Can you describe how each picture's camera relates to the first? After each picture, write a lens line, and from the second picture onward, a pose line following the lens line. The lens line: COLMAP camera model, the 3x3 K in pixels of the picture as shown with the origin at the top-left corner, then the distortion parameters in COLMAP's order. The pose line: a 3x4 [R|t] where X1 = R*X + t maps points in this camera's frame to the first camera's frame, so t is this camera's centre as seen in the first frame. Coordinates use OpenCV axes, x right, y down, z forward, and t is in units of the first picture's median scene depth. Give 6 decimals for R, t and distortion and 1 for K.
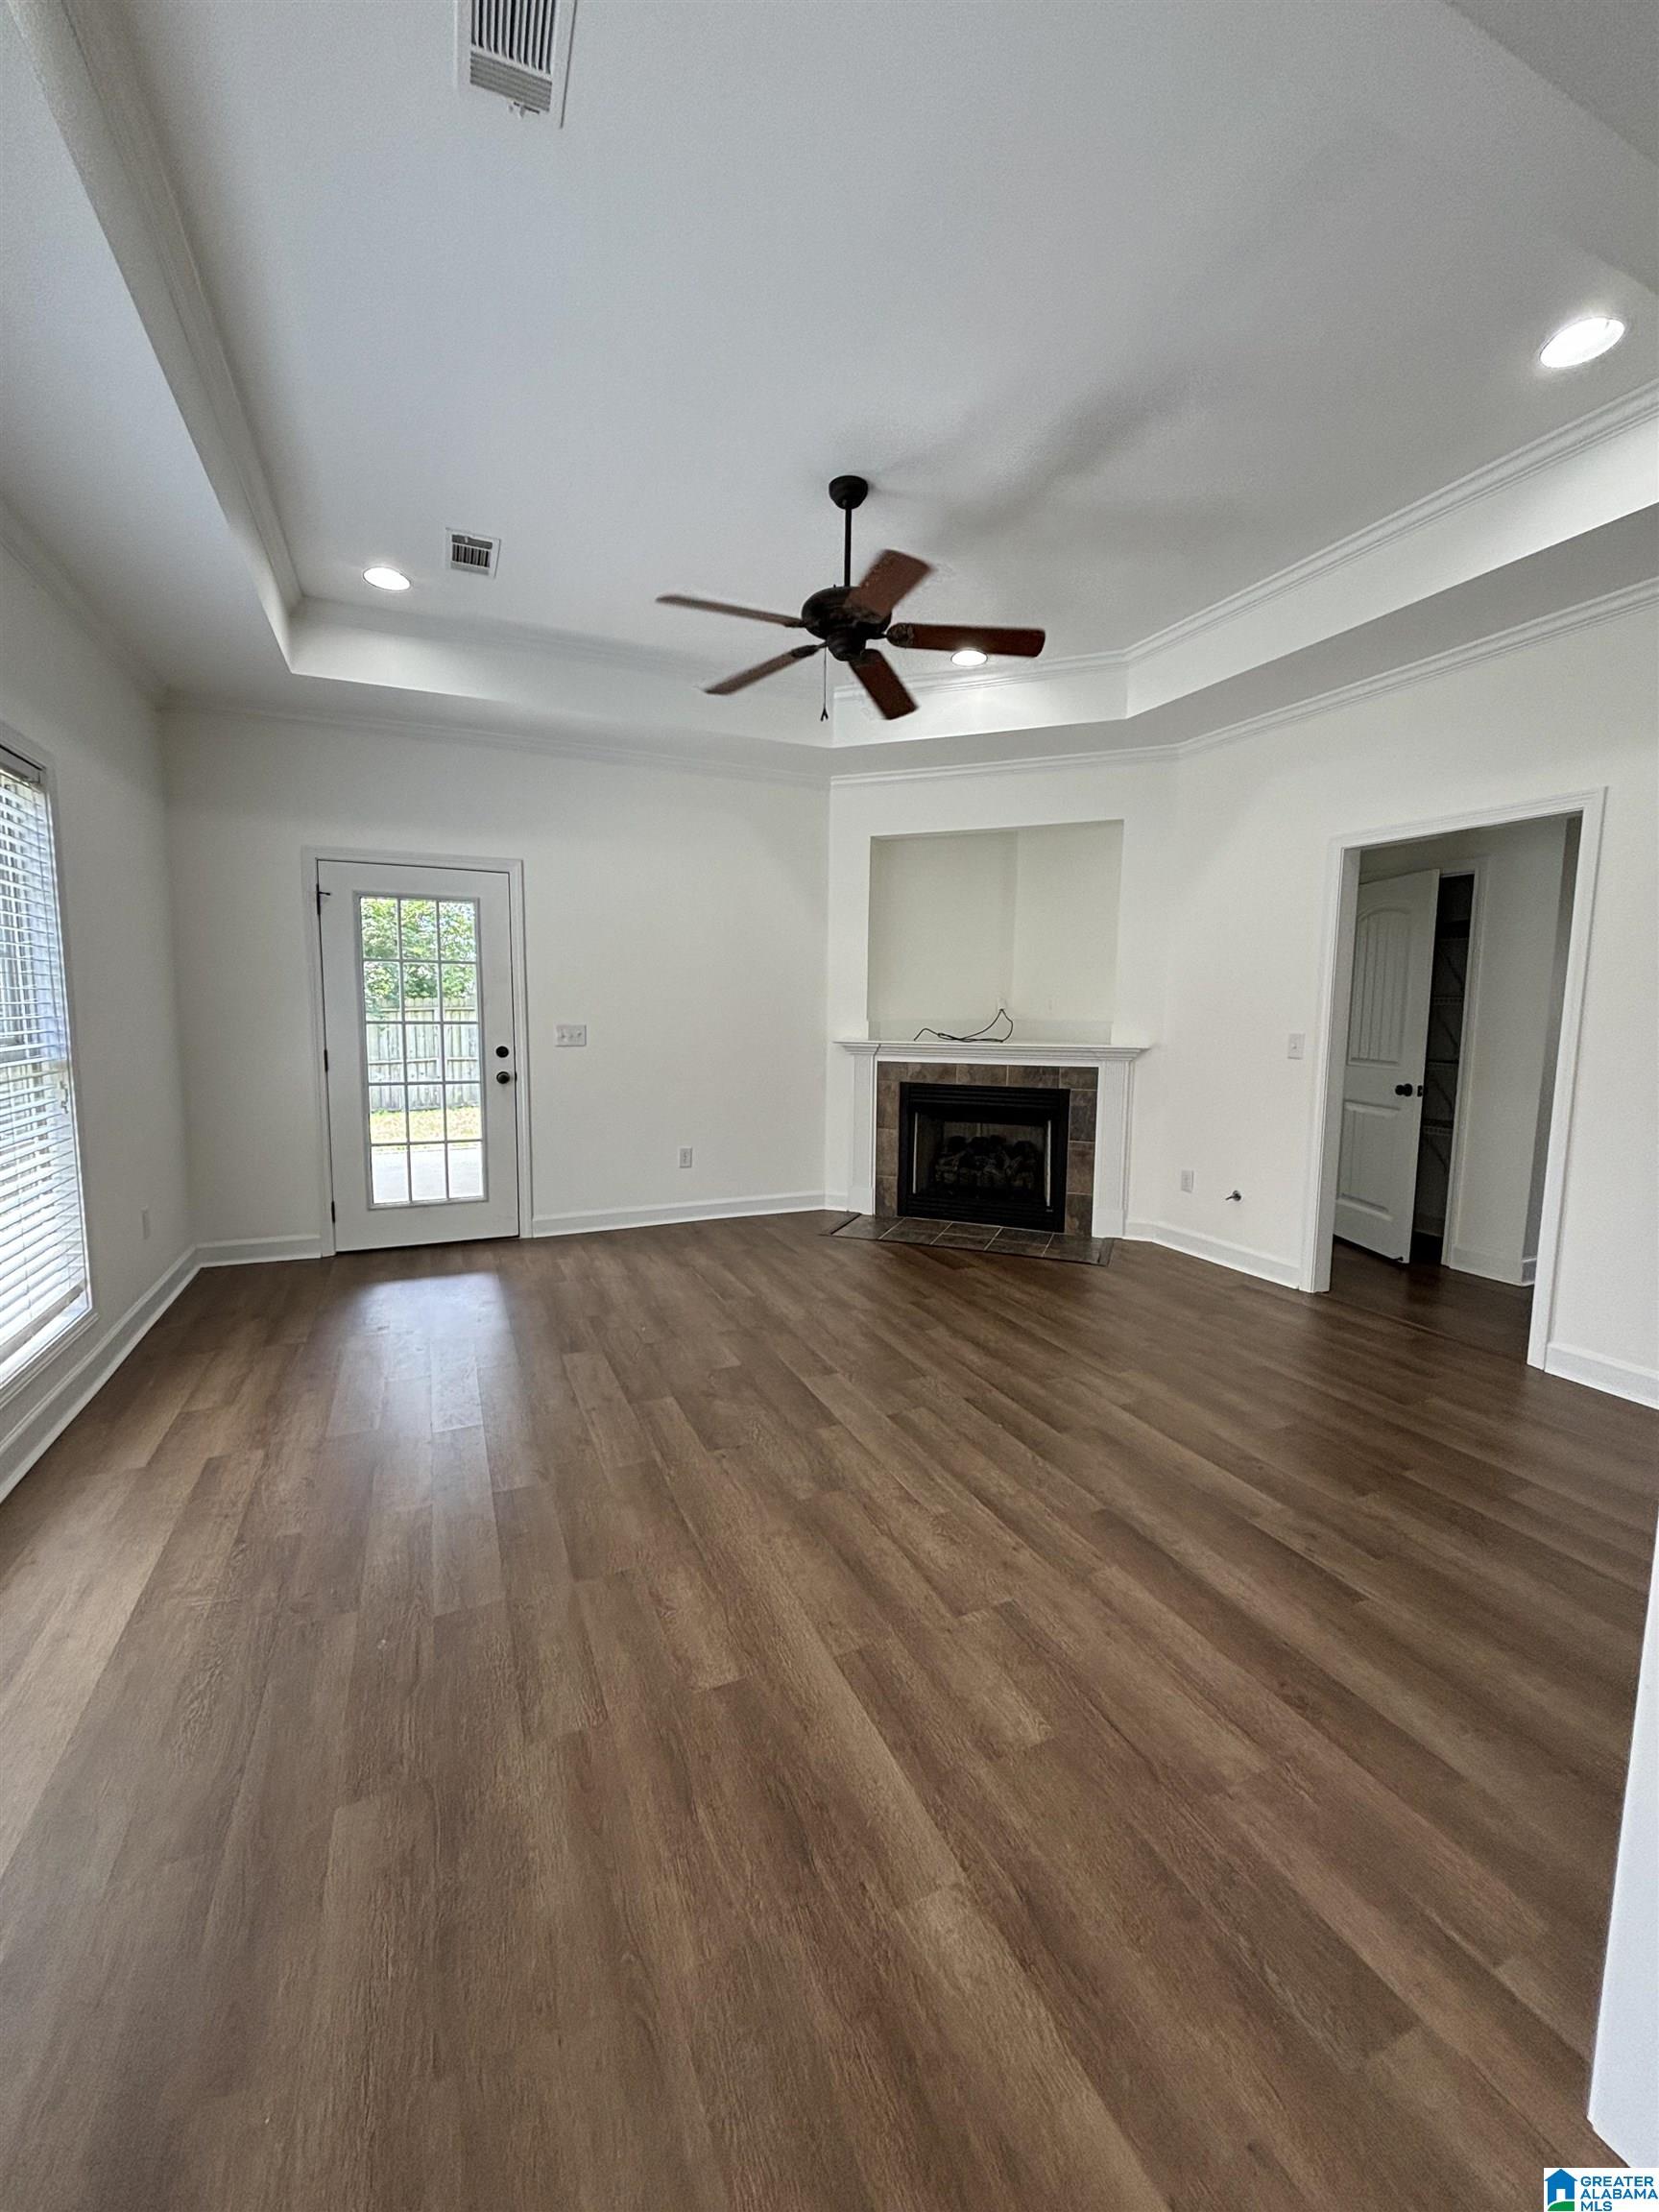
lens RADIAL K [[878.0, 0, 825.8], [0, 878.0, 1106.6], [0, 0, 1]] dist [0.004296, 0.000023]
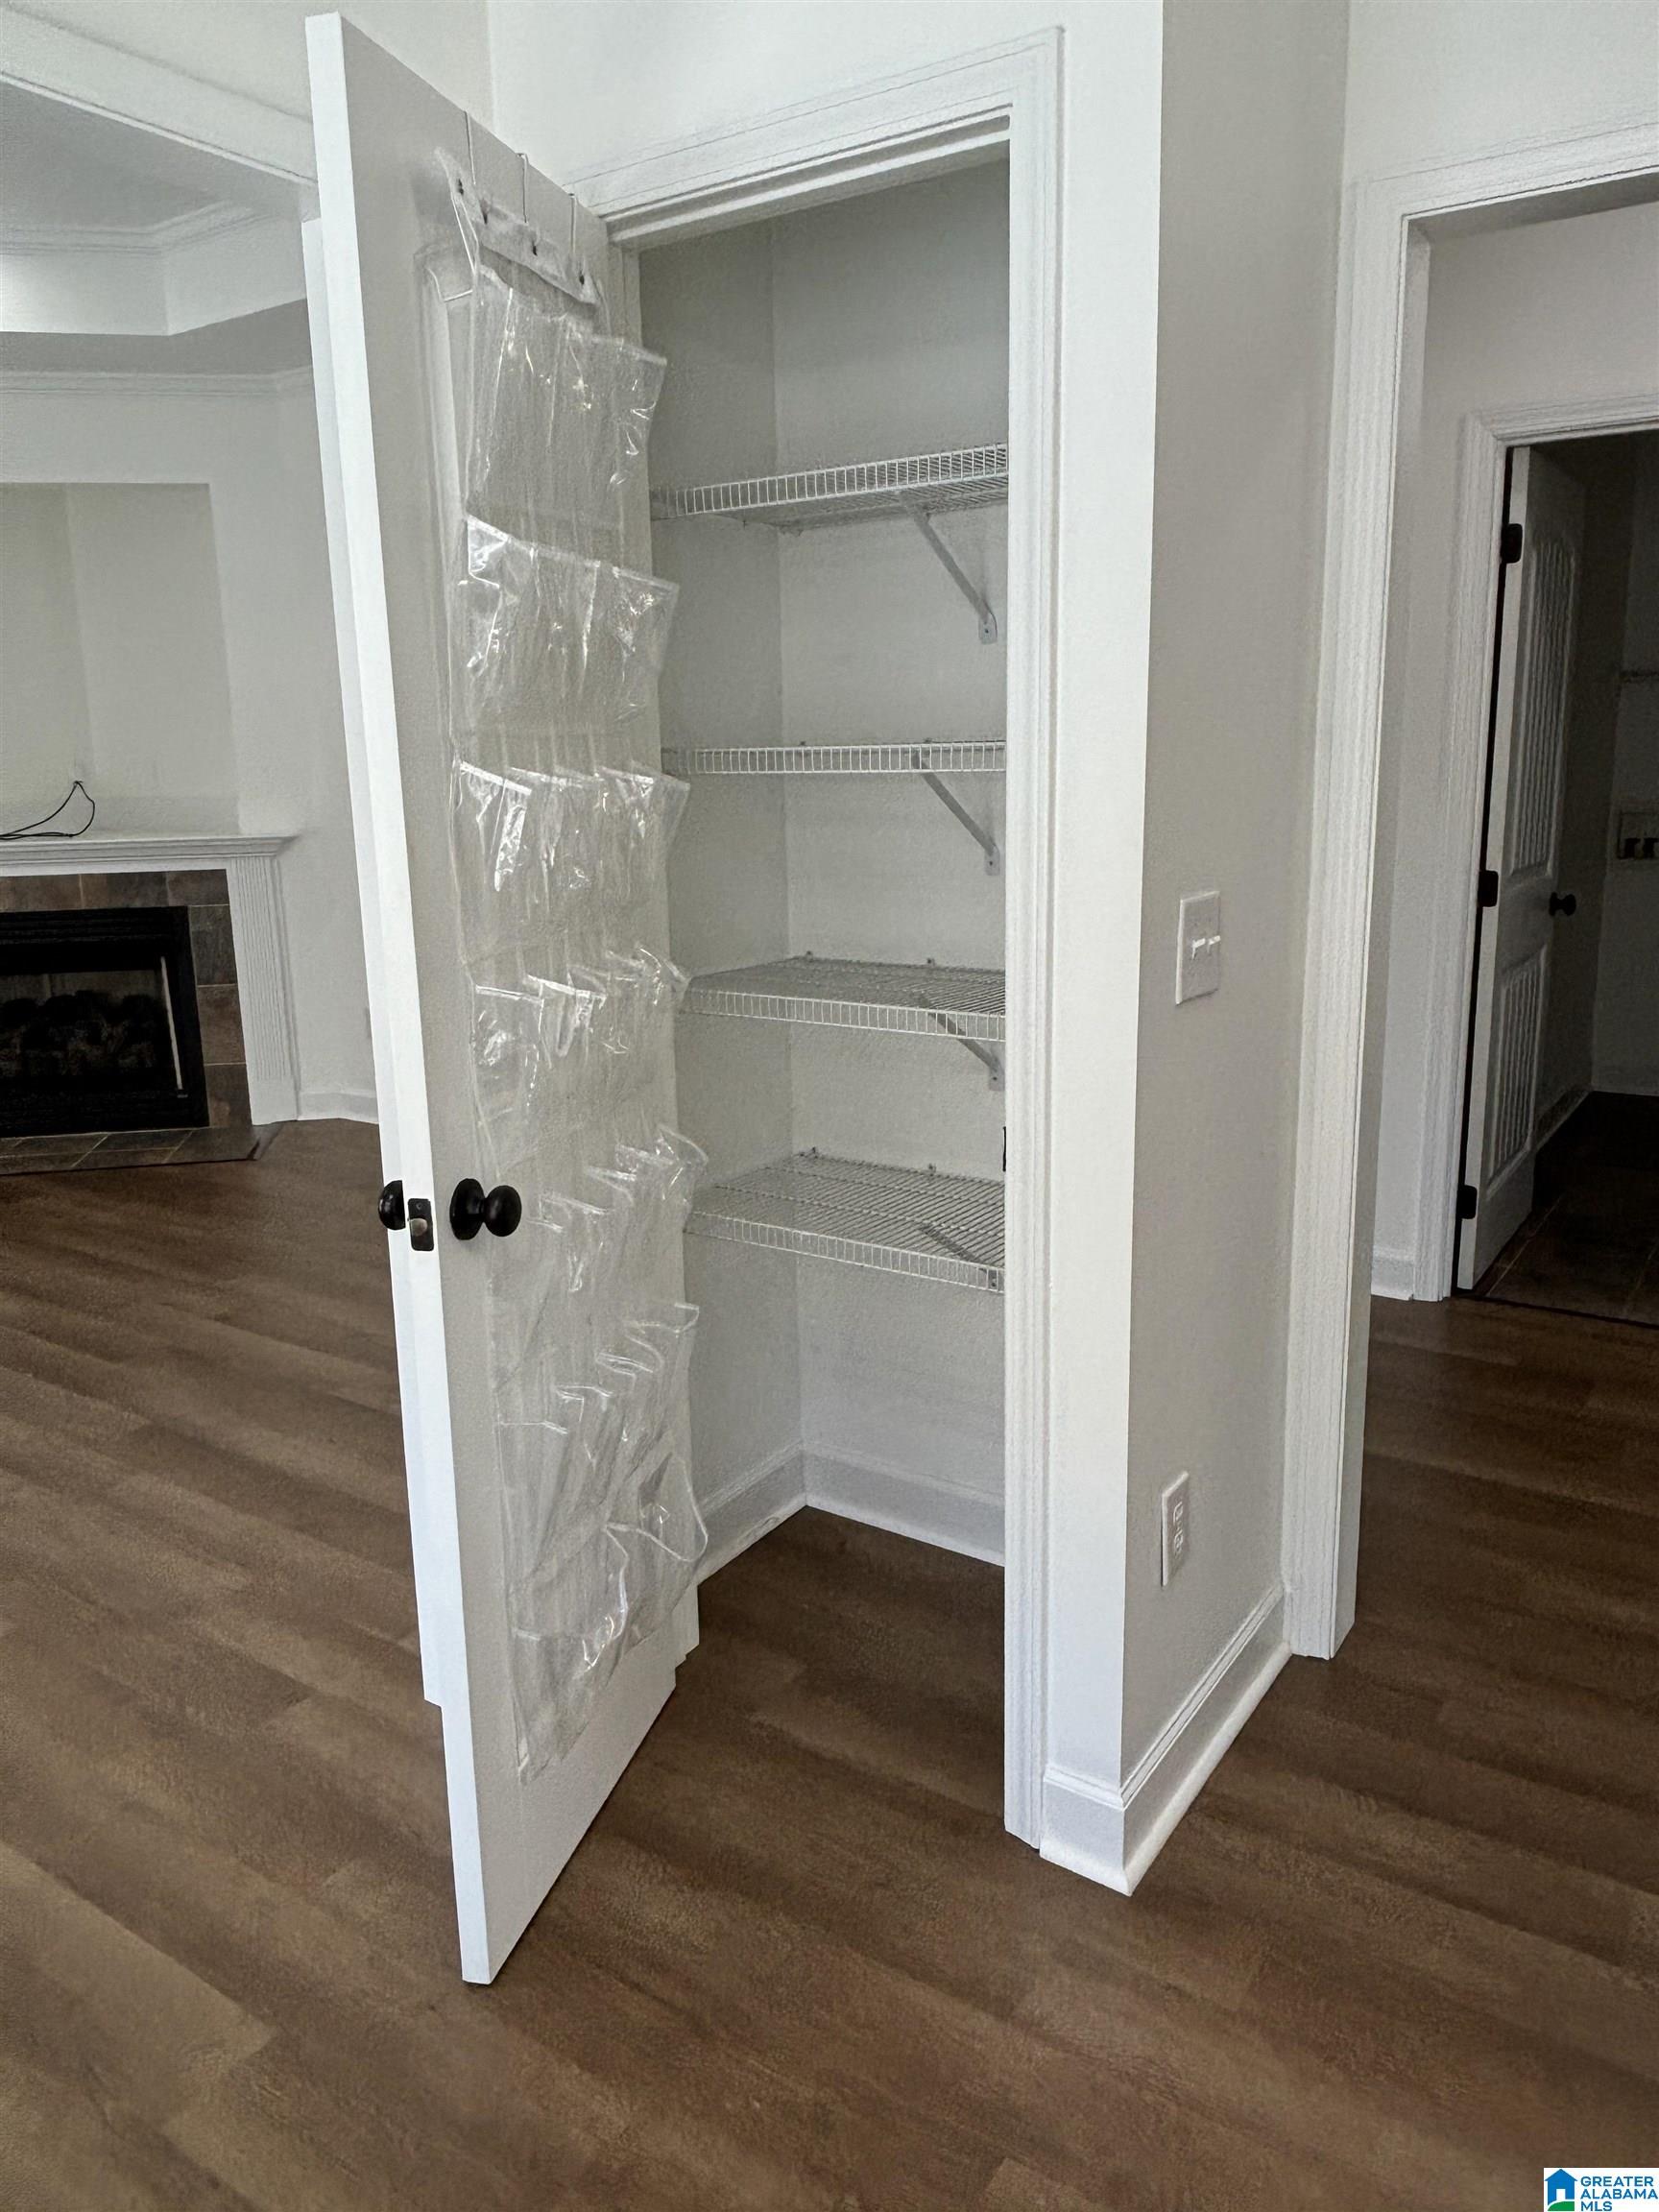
lens RADIAL K [[1551.5, 0, 850.0], [0, 1551.5, 1090.6], [0, 0, 1]] dist [-0.006035, -0.008226]
pose [[0.840750, -0.136972, 0.523812, 0.071751], [0.086453, 0.989020, 0.119856, 0.020323], [-0.534477, -0.055483, 0.843360, -0.233547]]
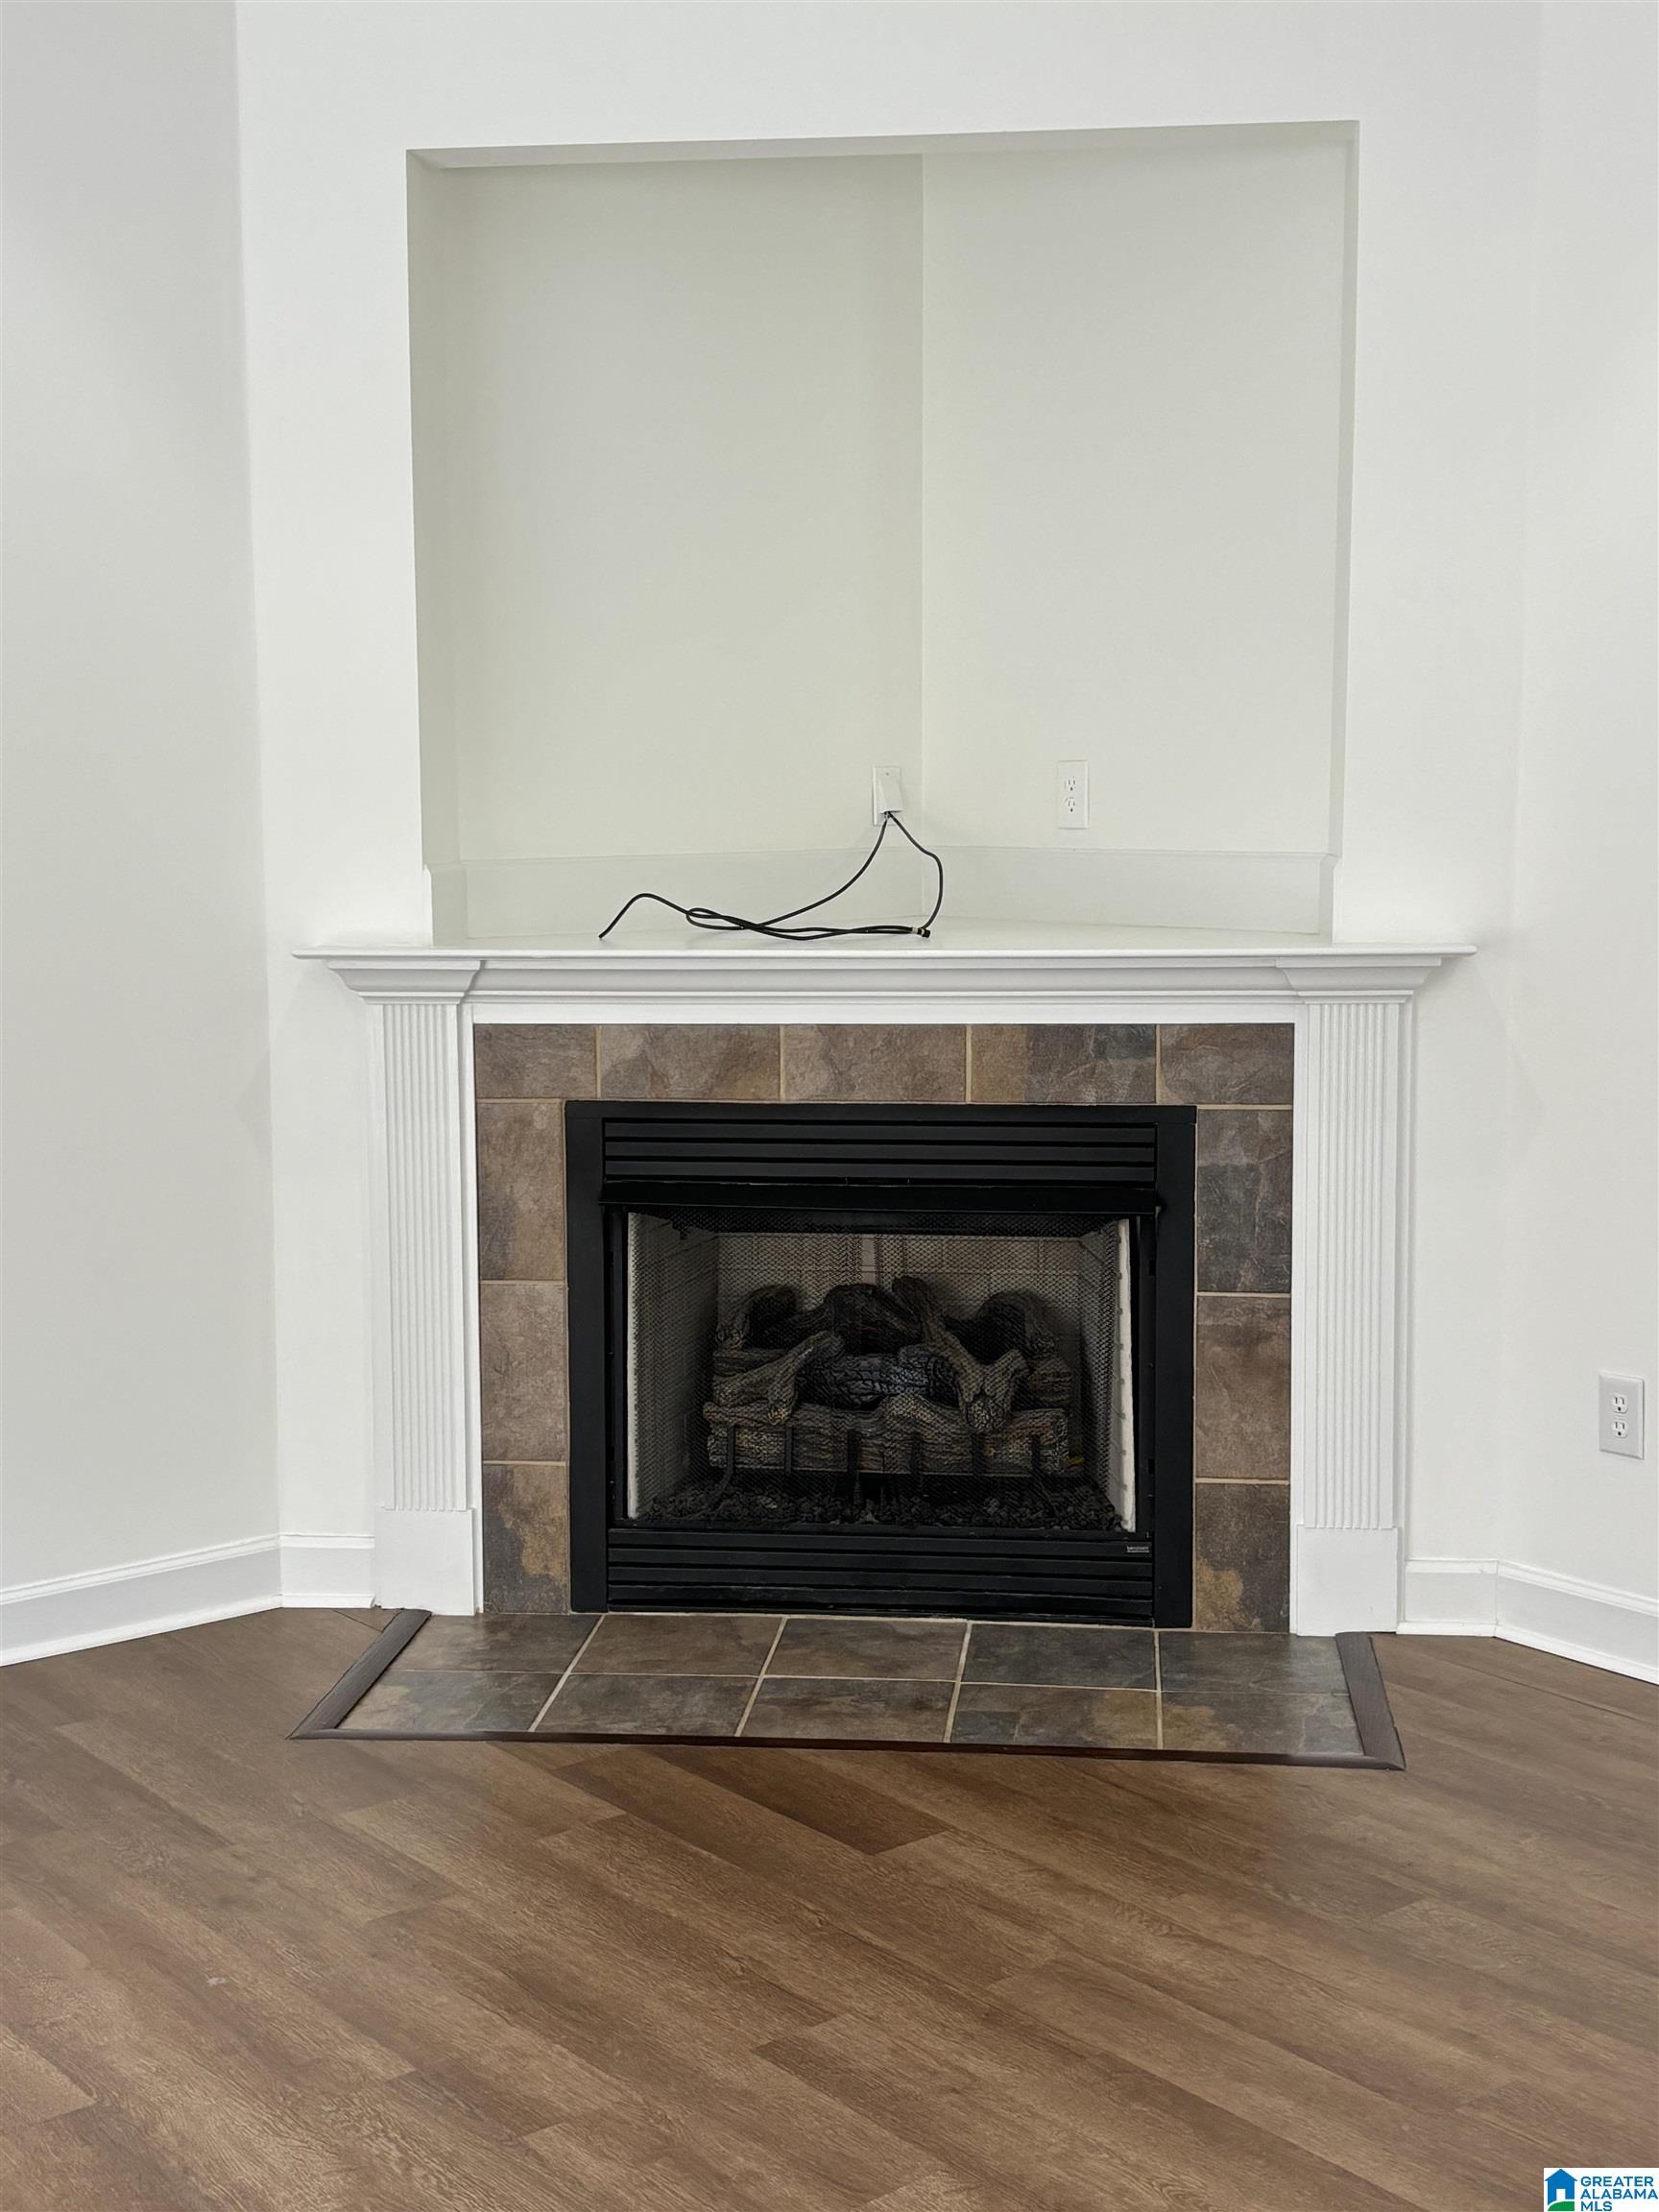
lens RADIAL K [[2807.5, 0, 842.8], [0, 2807.5, 1082.8], [0, 0, 1]] dist [0.092569, 0.000000]
pose [[0.964859, -0.043905, 0.259073, -0.056223], [0.044214, 0.999011, 0.004638, -0.035793], [-0.259020, 0.006980, 0.965847, 0.177981]]
